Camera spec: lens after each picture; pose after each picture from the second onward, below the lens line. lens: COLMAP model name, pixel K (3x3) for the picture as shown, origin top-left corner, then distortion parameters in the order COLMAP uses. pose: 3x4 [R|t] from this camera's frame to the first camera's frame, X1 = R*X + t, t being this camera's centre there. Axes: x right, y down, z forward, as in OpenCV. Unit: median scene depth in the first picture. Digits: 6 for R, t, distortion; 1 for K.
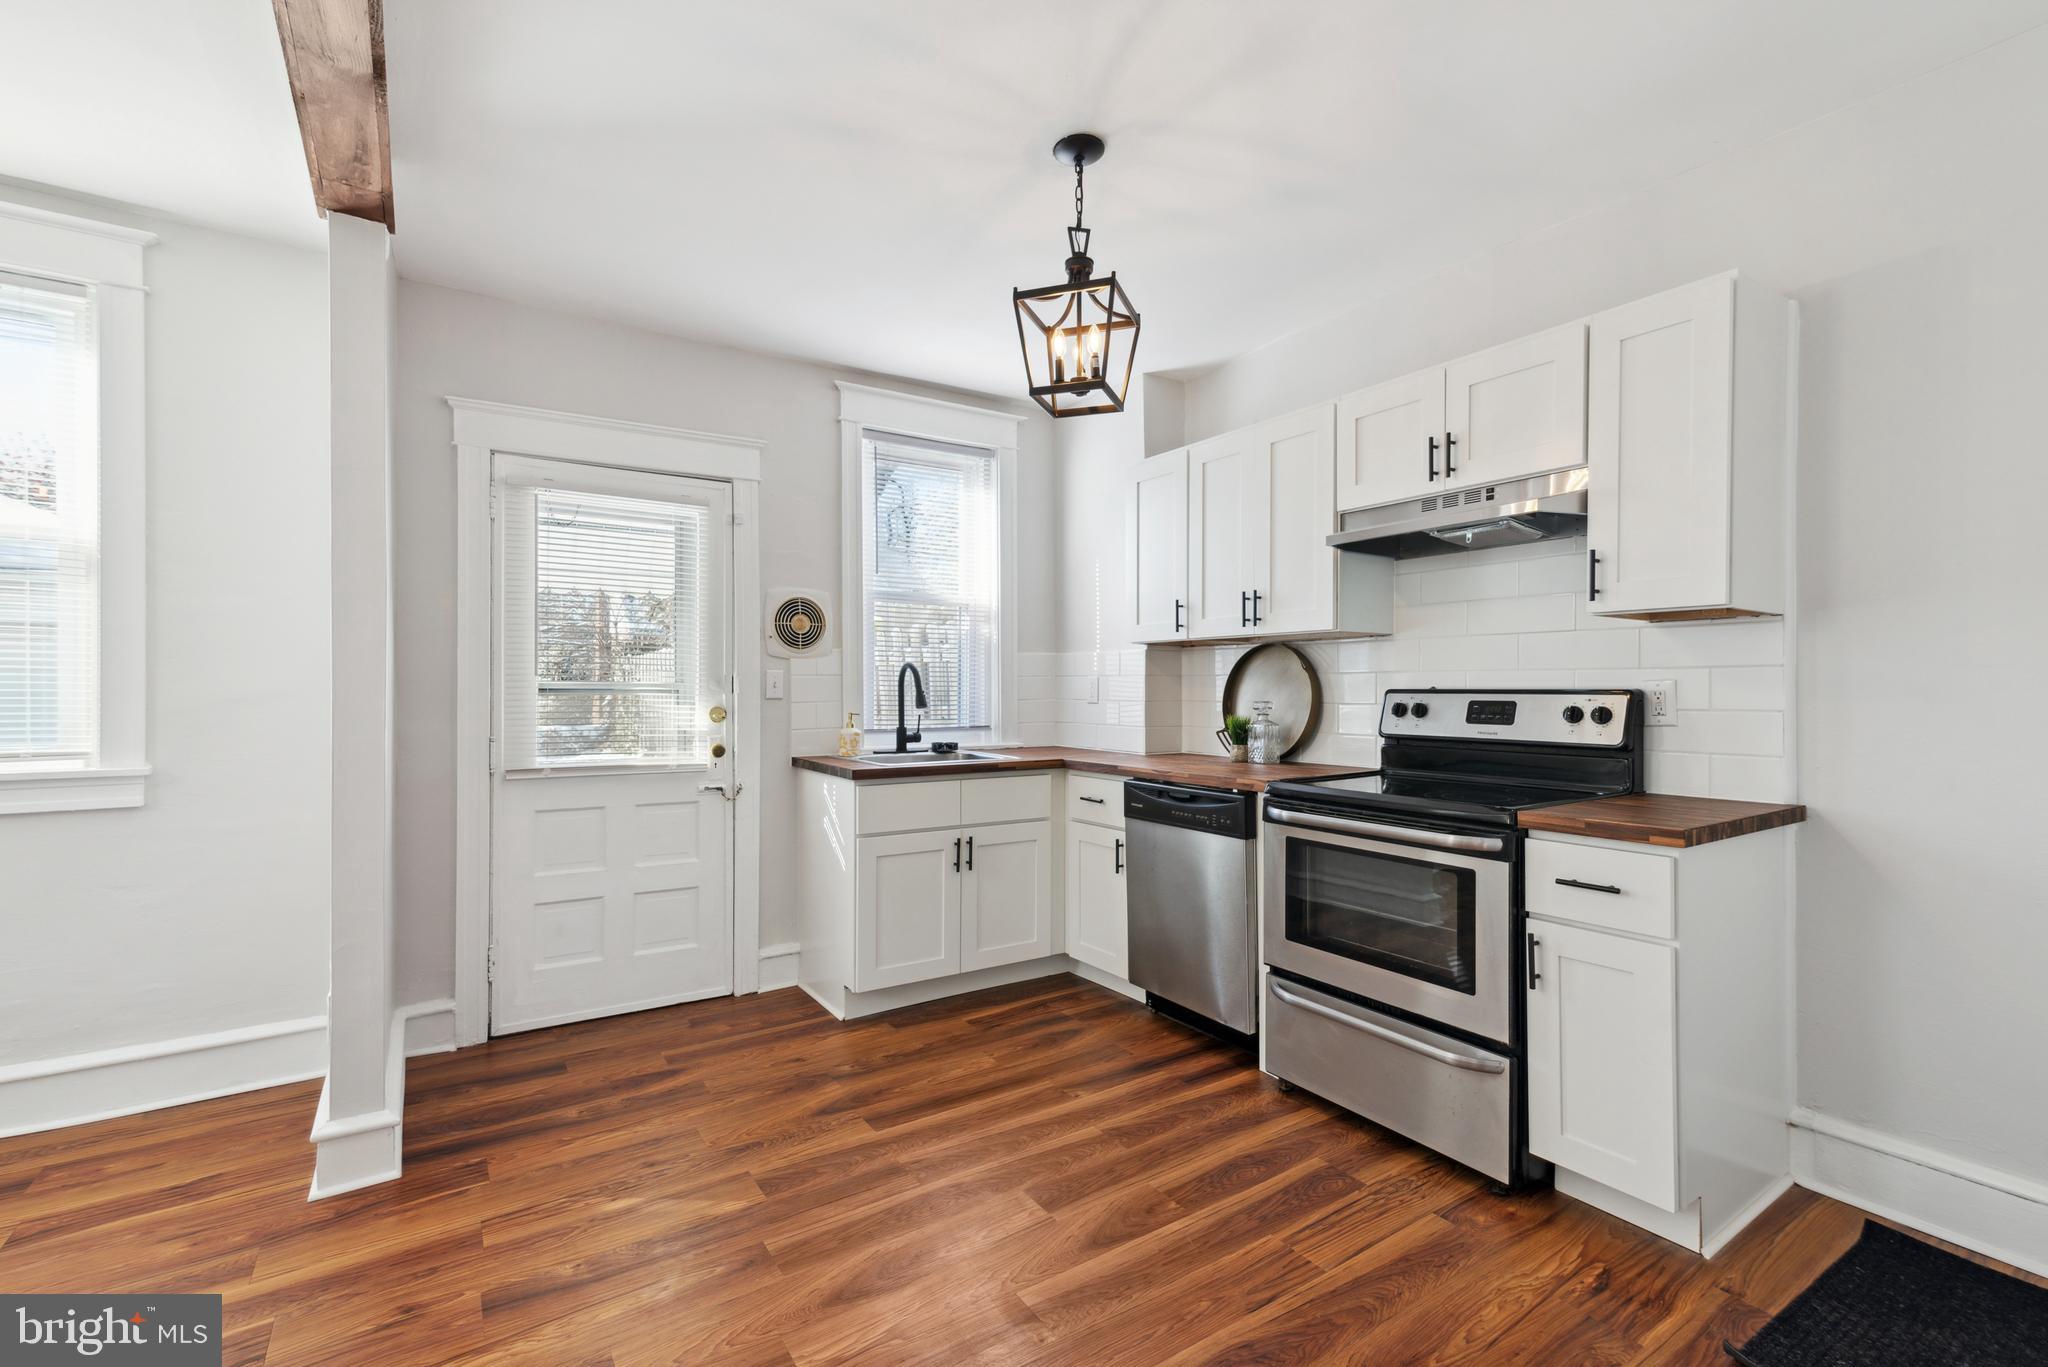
lens RADIAL K [[923.3, 0, 1032.5], [0, 923.3, 690.5], [0, 0, 1]] dist [0.024395, -0.002353]
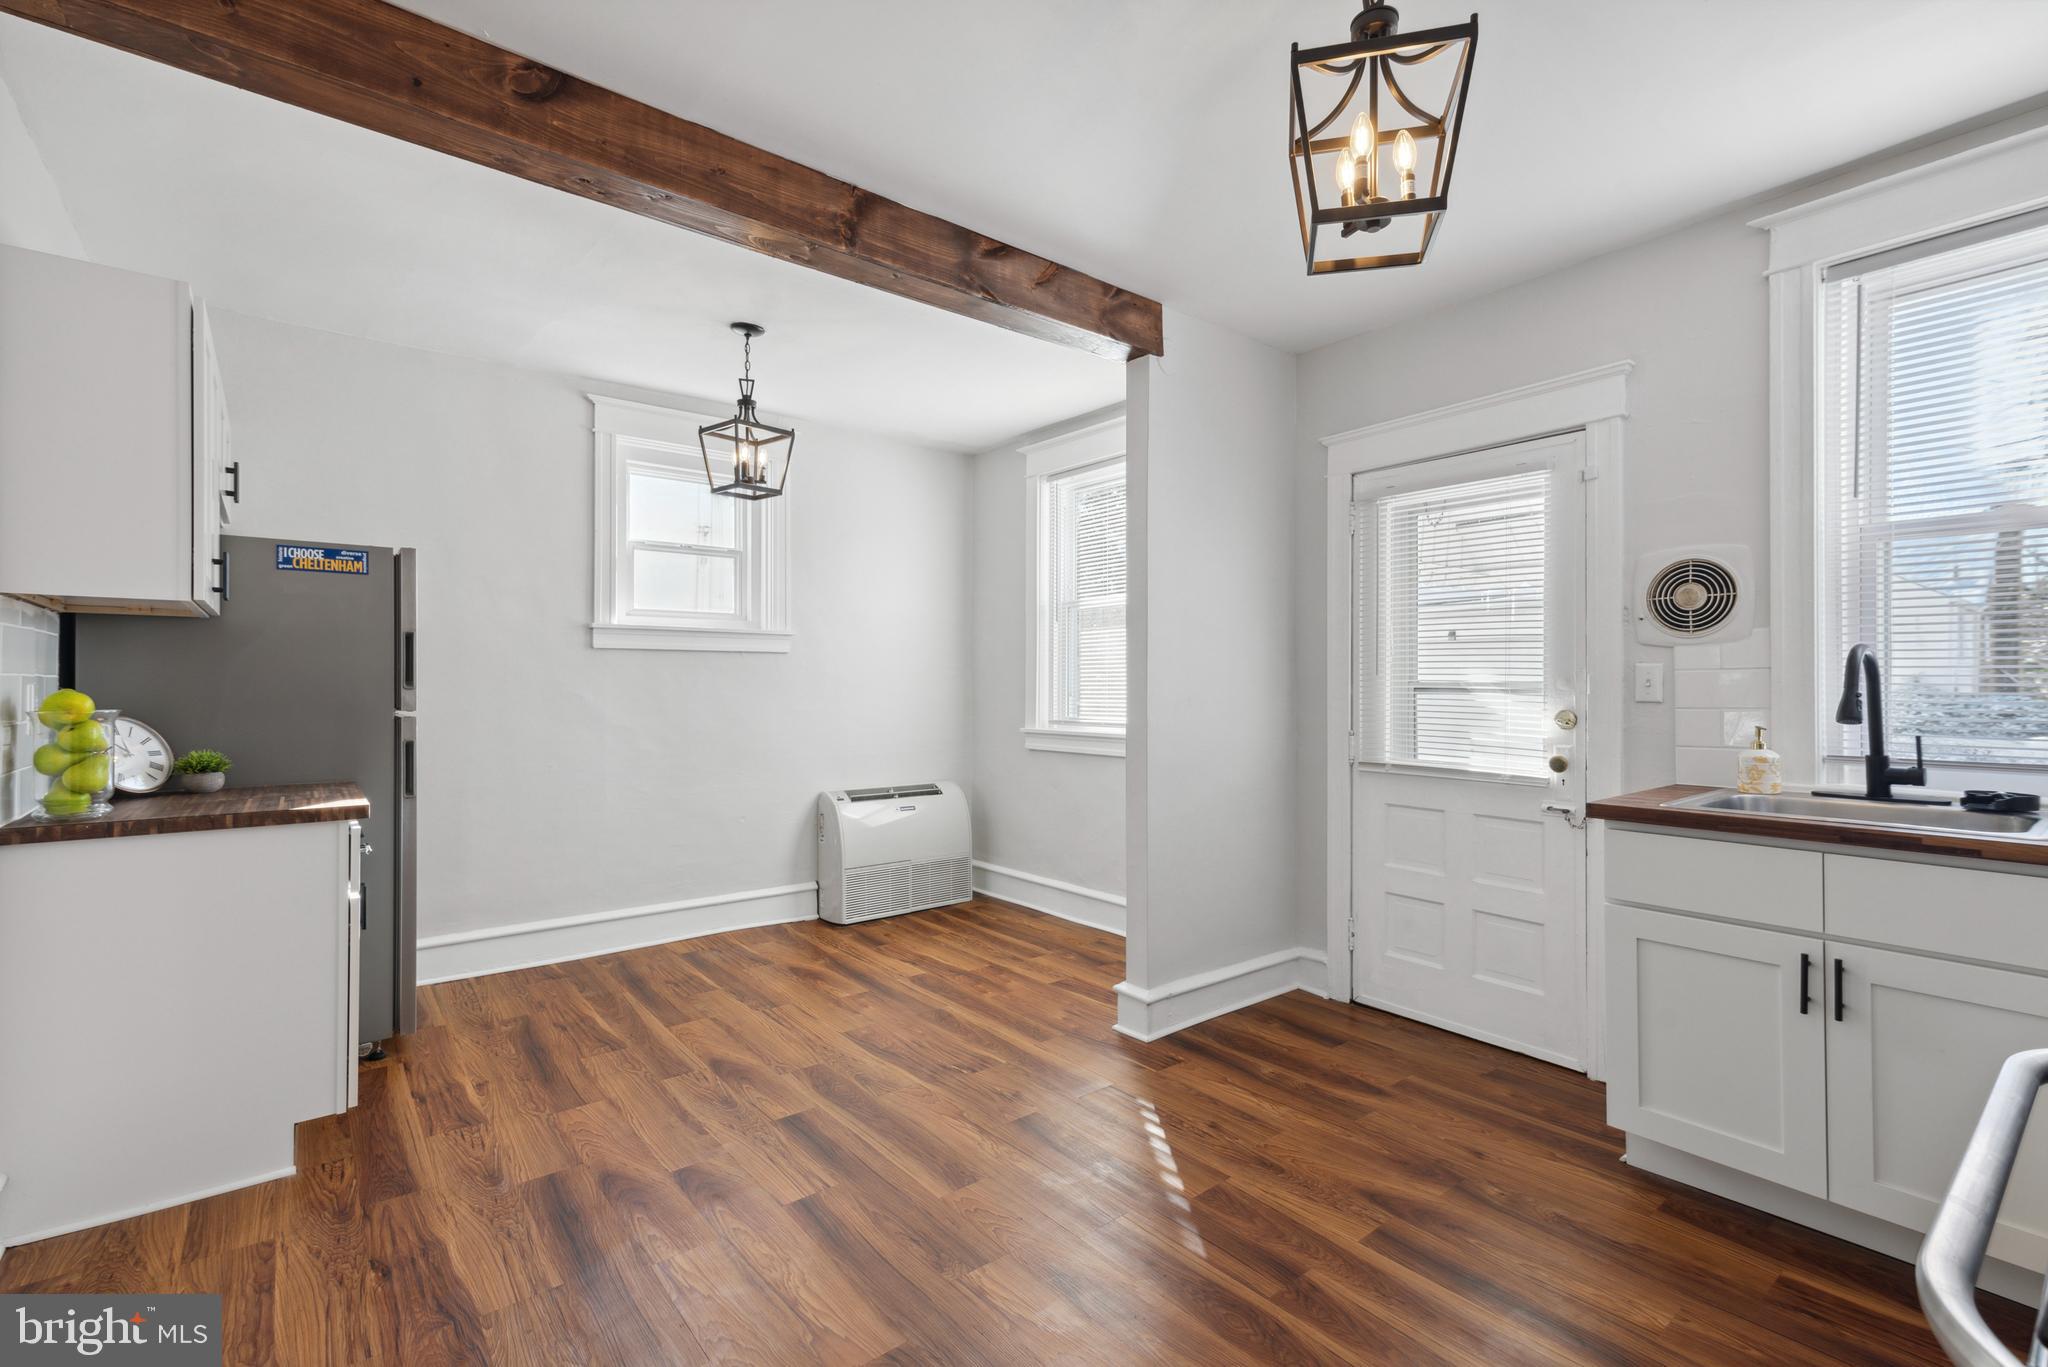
lens RADIAL K [[923.3, 0, 1029.7], [0, 923.3, 681.0], [0, 0, 1]] dist [0.024395, -0.002353]
pose [[0.093465, -0.004499, -0.995612, 0.482917], [-0.003980, 0.999980, -0.004892, -0.002572], [0.995615, 0.004420, 0.093446, 0.508691]]
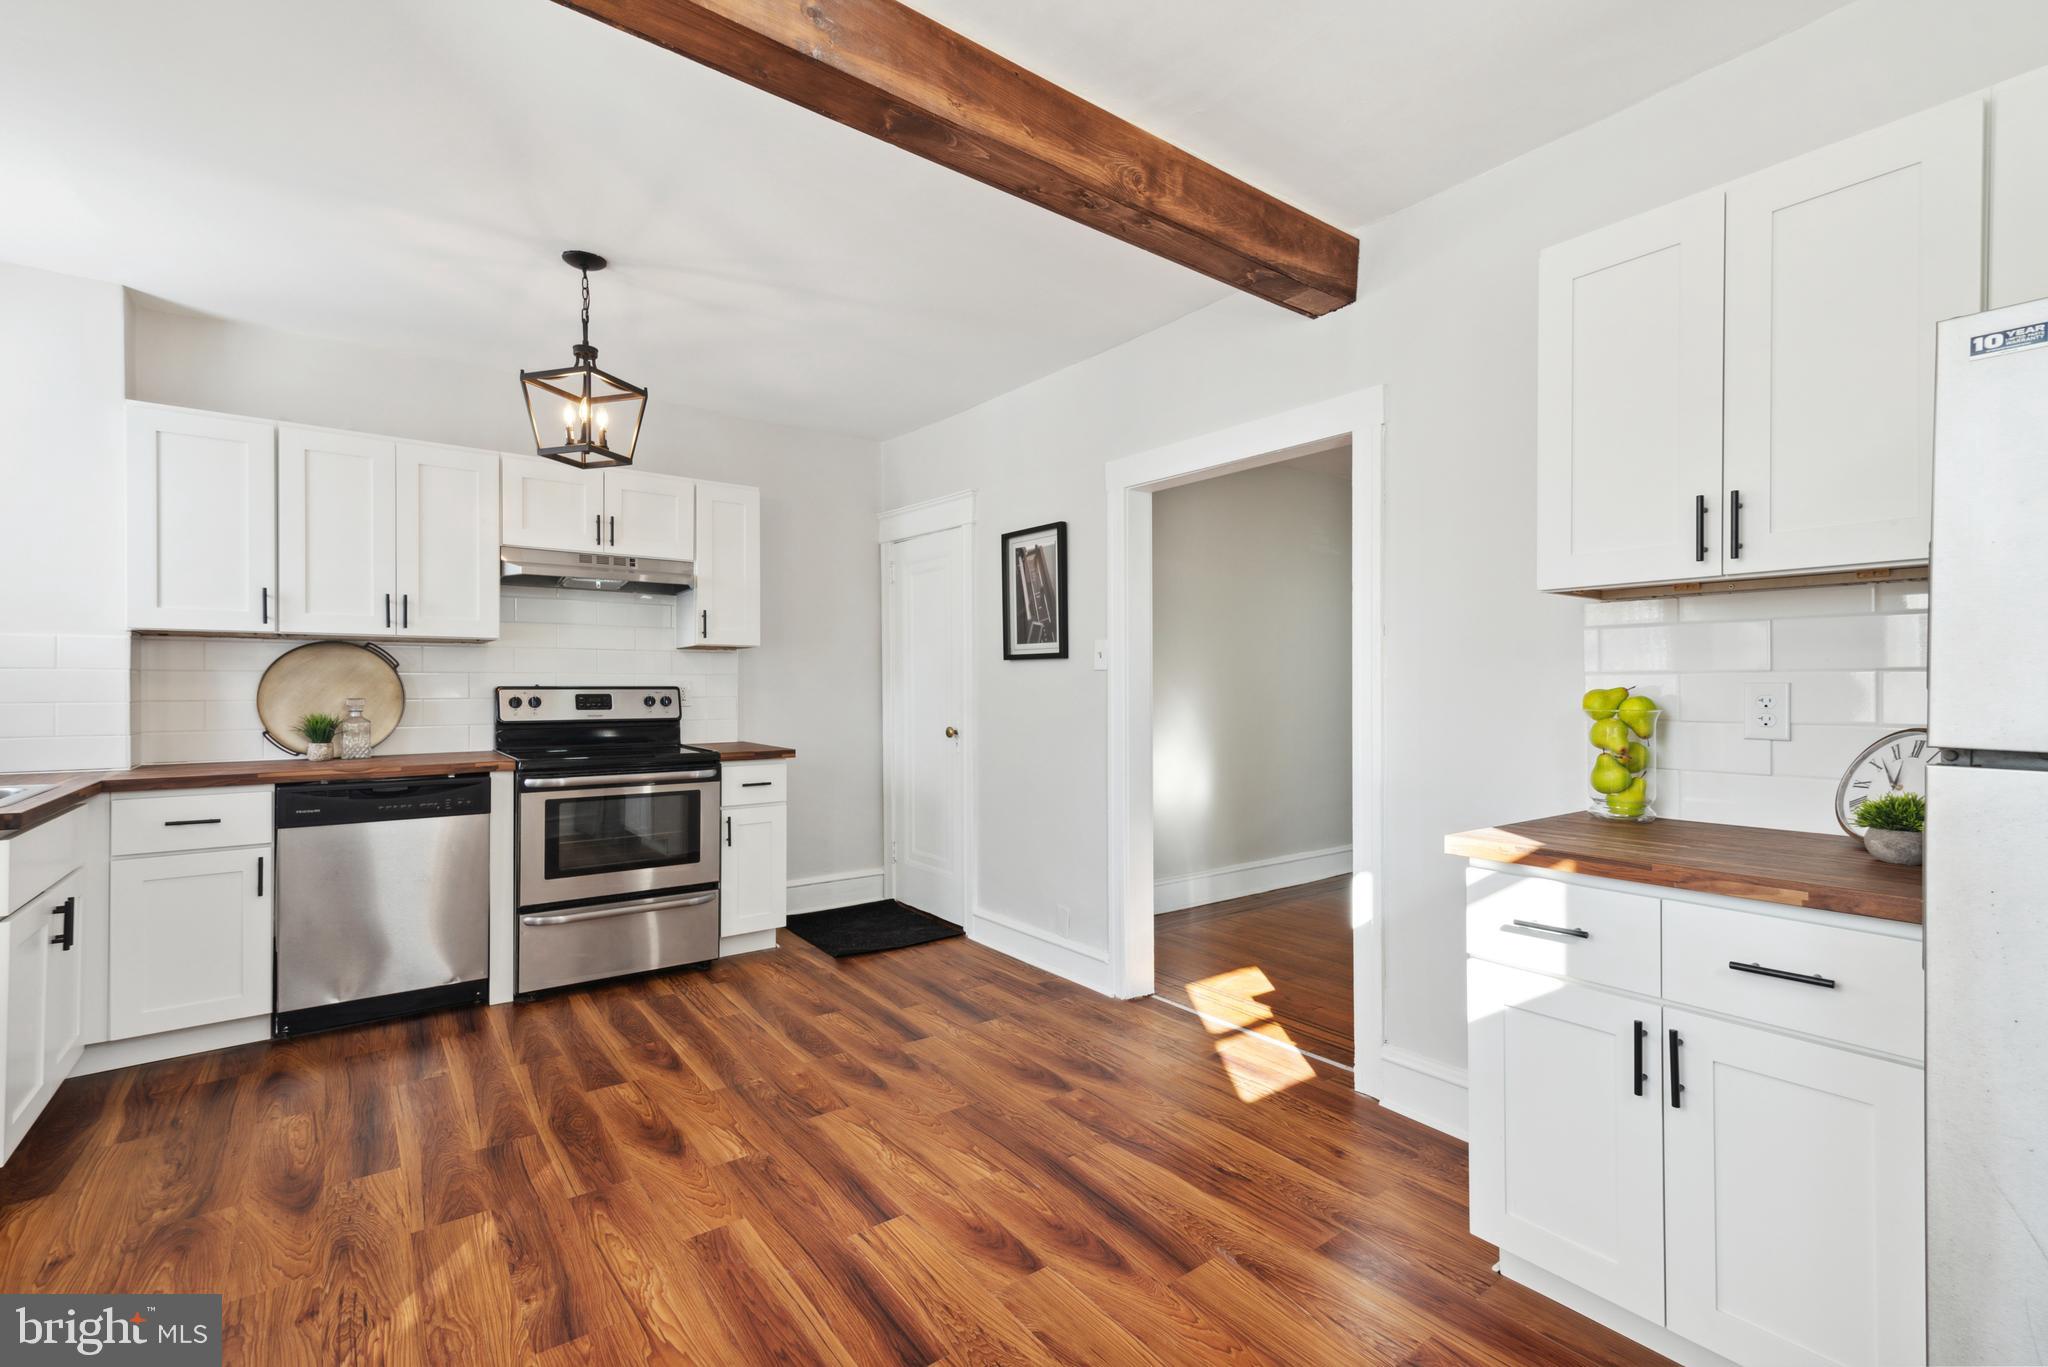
lens RADIAL K [[923.3, 0, 1030.4], [0, 923.3, 680.7], [0, 0, 1]] dist [0.024395, -0.002353]
pose [[-0.068708, 0.005251, 0.997623, -0.907641], [0.001857, 0.999985, -0.005136, -0.001529], [-0.997635, 0.001499, -0.068716, 0.348264]]
